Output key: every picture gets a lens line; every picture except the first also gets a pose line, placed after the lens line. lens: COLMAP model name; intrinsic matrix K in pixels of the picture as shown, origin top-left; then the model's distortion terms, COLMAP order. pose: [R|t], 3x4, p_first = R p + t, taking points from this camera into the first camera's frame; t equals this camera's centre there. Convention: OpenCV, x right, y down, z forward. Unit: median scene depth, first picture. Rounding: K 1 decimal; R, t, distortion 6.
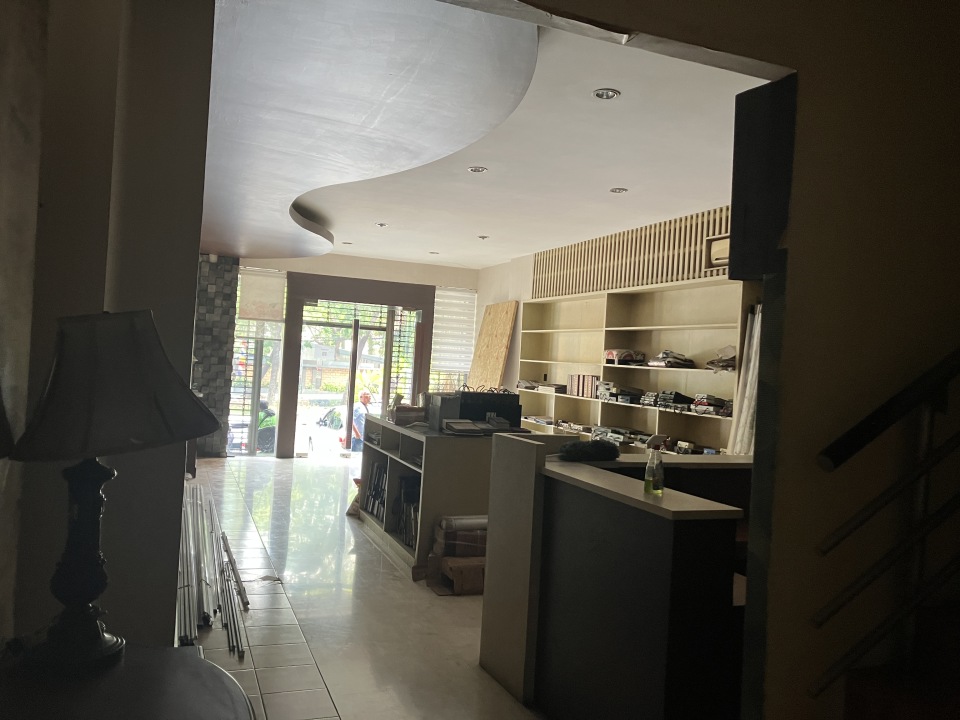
lens RADIAL K [[771.8, 0, 480.0], [0, 771.8, 360.0], [0, 0, 1]] dist [0.009527, 0.002036]
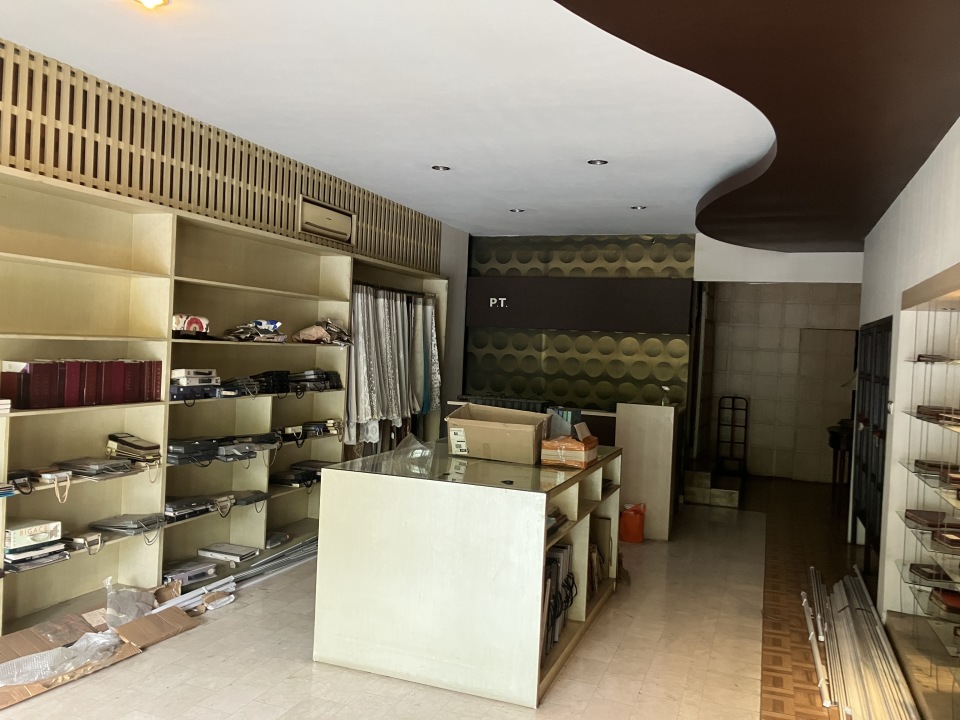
lens RADIAL K [[771.8, 0, 480.0], [0, 771.8, 360.0], [0, 0, 1]] dist [0.009527, 0.002036]
pose [[-0.730197, -0.115242, 0.673447, -0.296994], [-0.098346, 0.993136, 0.063314, -0.028724], [-0.676121, -0.019999, -0.736519, 0.946490]]
